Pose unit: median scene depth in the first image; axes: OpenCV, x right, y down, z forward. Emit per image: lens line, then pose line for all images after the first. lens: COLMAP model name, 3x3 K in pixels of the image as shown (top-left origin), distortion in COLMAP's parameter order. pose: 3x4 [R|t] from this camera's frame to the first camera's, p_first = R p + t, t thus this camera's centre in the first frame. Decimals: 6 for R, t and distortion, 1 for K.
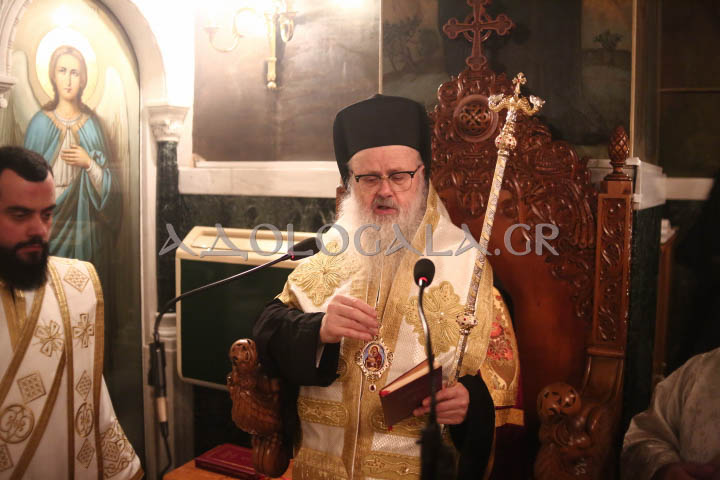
lens RADIAL K [[714.4, 0, 360.0], [0, 714.4, 240.0], [0, 0, 1]] dist [-0.141188, 0.102525]
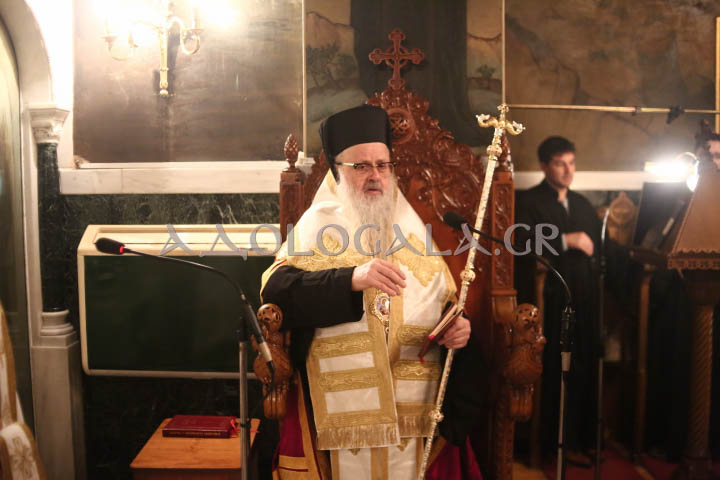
lens RADIAL K [[714.4, 0, 360.0], [0, 714.4, 240.0], [0, 0, 1]] dist [-0.141188, 0.102525]
pose [[0.900476, -0.051380, 0.431860, -0.352205], [0.053477, 0.998542, 0.007296, 0.018766], [-0.431605, 0.016525, 0.901911, -0.114470]]
